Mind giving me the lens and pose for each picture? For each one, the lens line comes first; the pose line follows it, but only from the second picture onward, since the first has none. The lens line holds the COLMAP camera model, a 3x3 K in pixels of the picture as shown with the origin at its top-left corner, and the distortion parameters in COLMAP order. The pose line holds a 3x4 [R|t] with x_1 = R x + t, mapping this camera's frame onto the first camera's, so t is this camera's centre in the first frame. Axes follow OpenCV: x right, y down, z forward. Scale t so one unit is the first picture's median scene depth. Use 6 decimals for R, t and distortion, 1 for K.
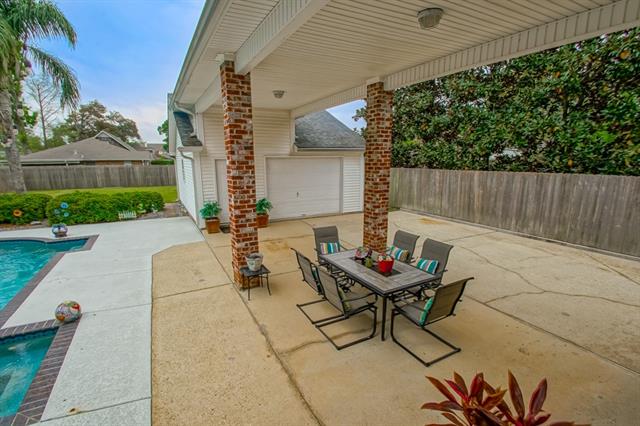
lens RADIAL K [[295.1, 0, 313.8], [0, 295.1, 215.1], [0, 0, 1]] dist [-0.005183, -0.003804]
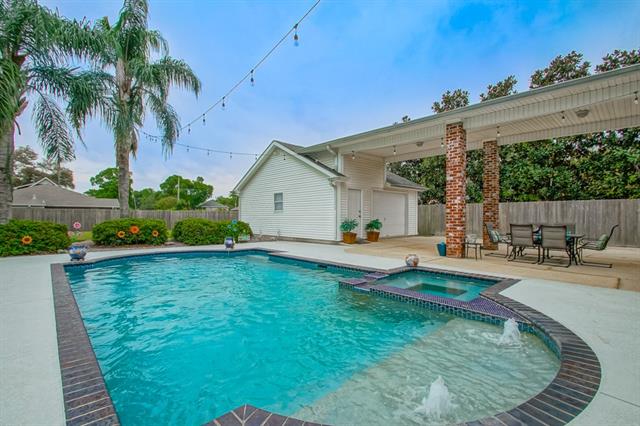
lens RADIAL K [[295.1, 0, 316.1], [0, 295.1, 214.7], [0, 0, 1]] dist [-0.005183, -0.003804]
pose [[0.971267, 0.008102, 0.237853, -0.702390], [0.038014, 0.981307, -0.188658, 0.153503], [-0.234935, 0.192279, 0.952803, -0.188210]]
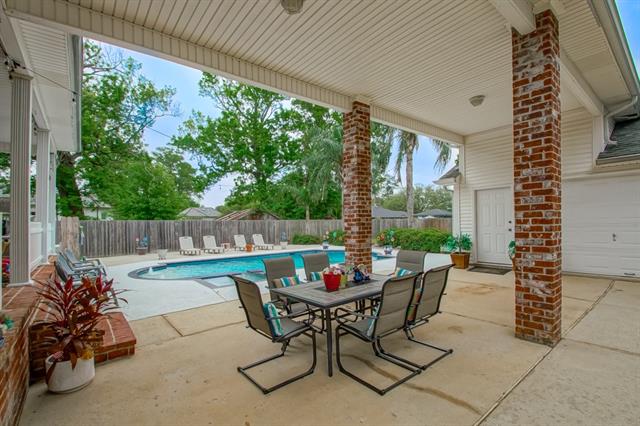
lens RADIAL K [[295.1, 0, 315.0], [0, 295.1, 219.6], [0, 0, 1]] dist [-0.005183, -0.003804]
pose [[0.190552, -0.005883, -0.981659, 0.396717], [-0.165466, 0.985482, -0.038024, 0.016302], [0.967632, 0.169677, 0.186812, 0.299254]]
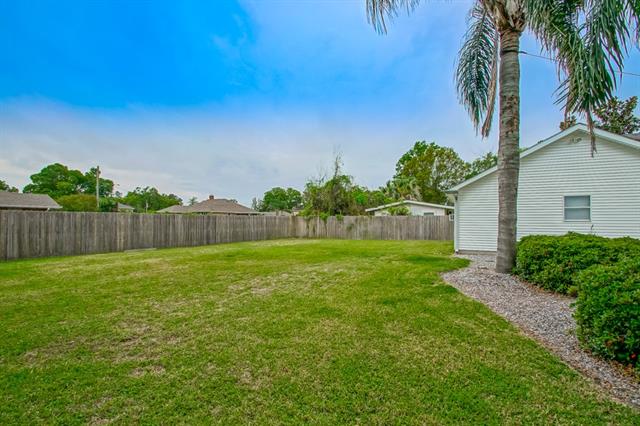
lens RADIAL K [[295.1, 0, 319.4], [0, 295.1, 217.9], [0, 0, 1]] dist [-0.005183, -0.003804]
pose [[0.822181, 0.007357, 0.569178, -1.882138], [0.100865, 0.982210, -0.158396, -0.080646], [-0.560218, 0.187640, 0.806813, 0.904998]]
